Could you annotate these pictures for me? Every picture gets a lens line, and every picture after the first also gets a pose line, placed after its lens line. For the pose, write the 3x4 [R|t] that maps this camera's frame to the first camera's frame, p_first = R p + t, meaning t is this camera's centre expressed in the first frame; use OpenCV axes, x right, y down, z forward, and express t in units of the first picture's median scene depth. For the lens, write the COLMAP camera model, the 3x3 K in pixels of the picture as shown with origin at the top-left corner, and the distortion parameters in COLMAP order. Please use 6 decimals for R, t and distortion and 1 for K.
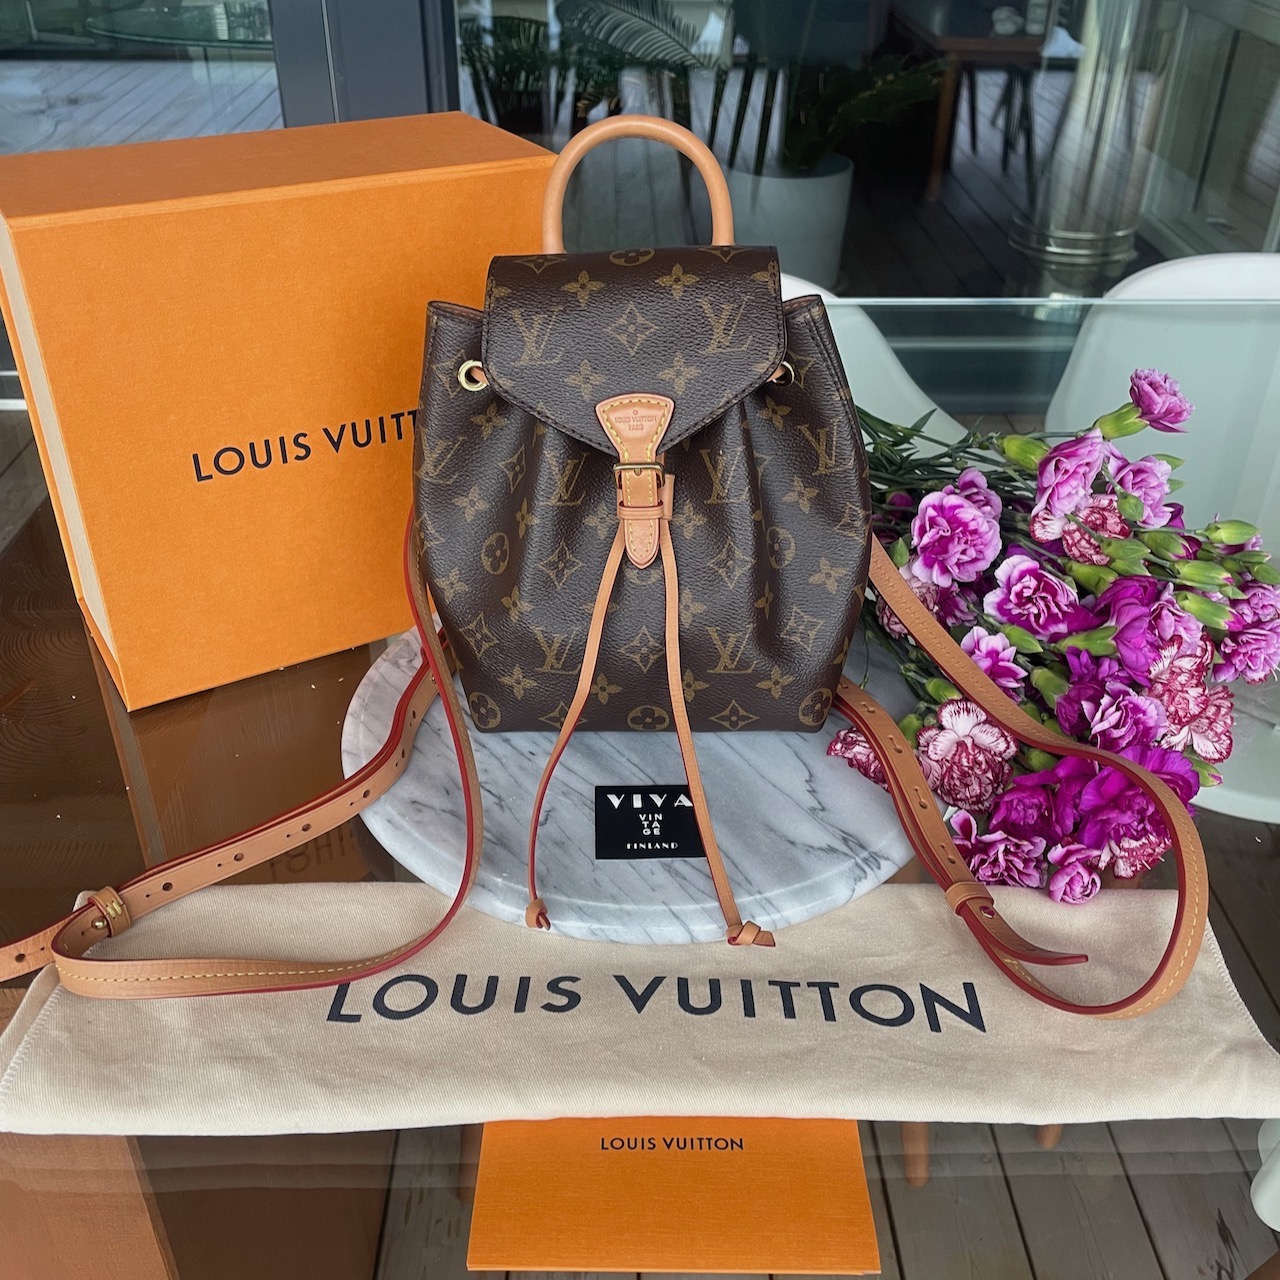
lens RADIAL K [[1285.6, 0, 641.5], [0, 1285.6, 609.9], [0, 0, 1]] dist [0.092219, -0.172442]
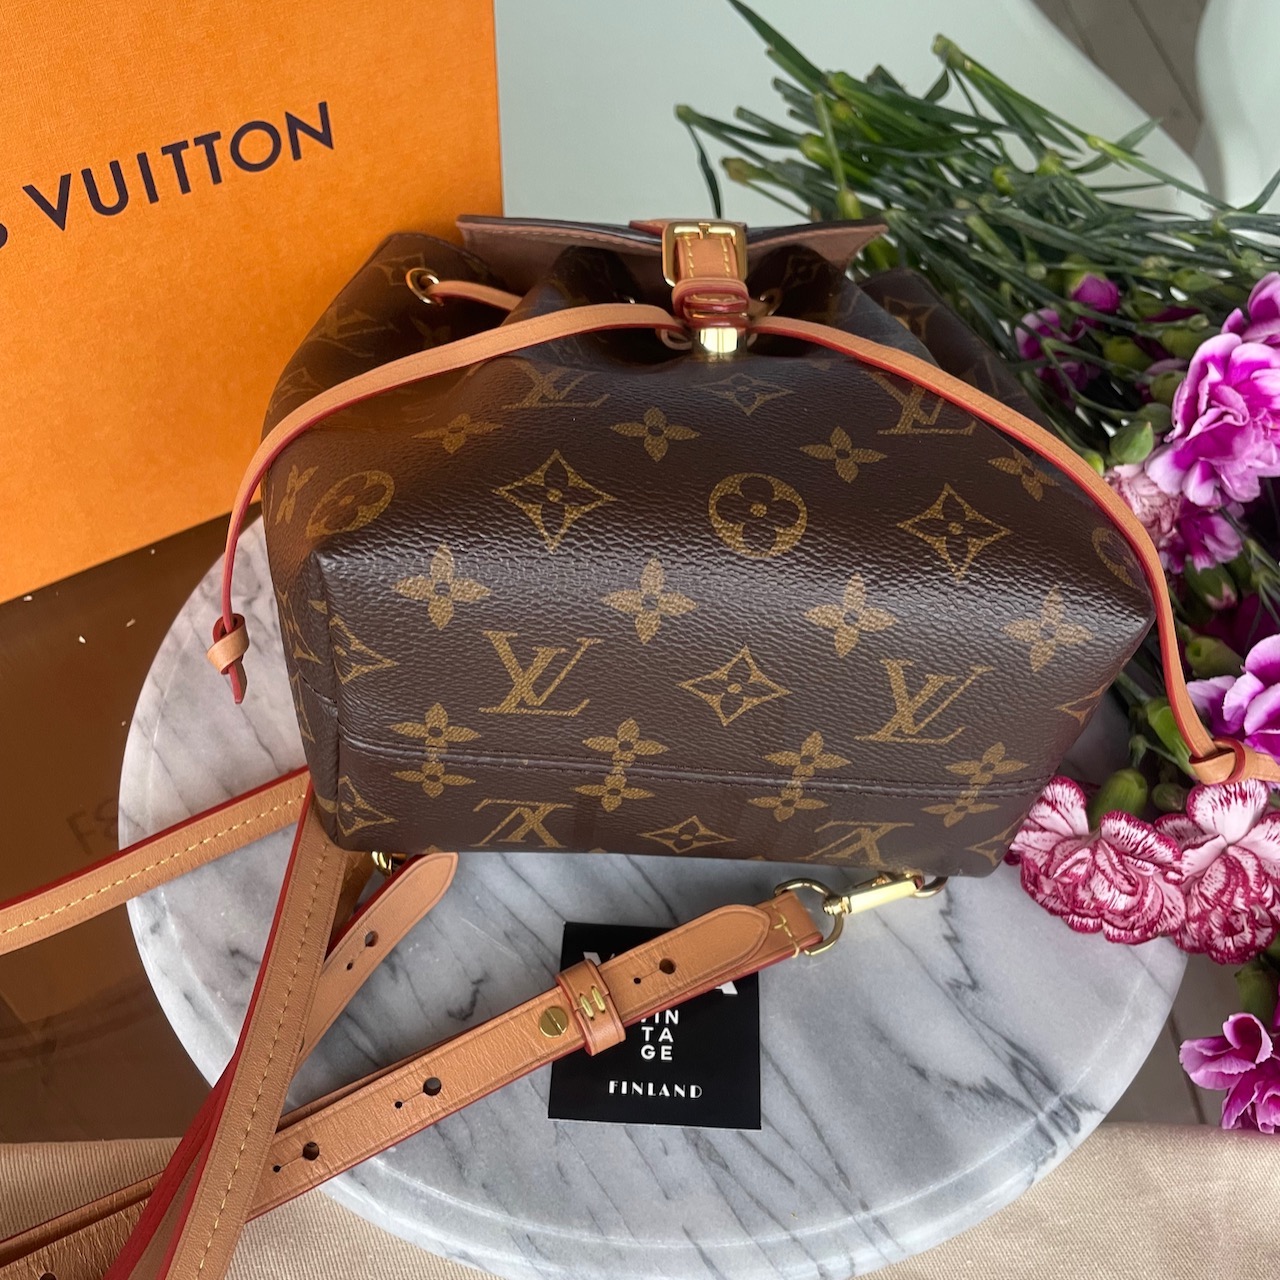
lens RADIAL K [[1228.8, 0, 619.6], [0, 1228.8, 678.5], [0, 0, 1]] dist [0.009270, -0.016380]
pose [[0.999697, 0.024176, 0.004558, -0.016701], [-0.024183, 0.931559, 0.362786, -0.155812], [0.004524, -0.362786, 0.931861, 0.555242]]
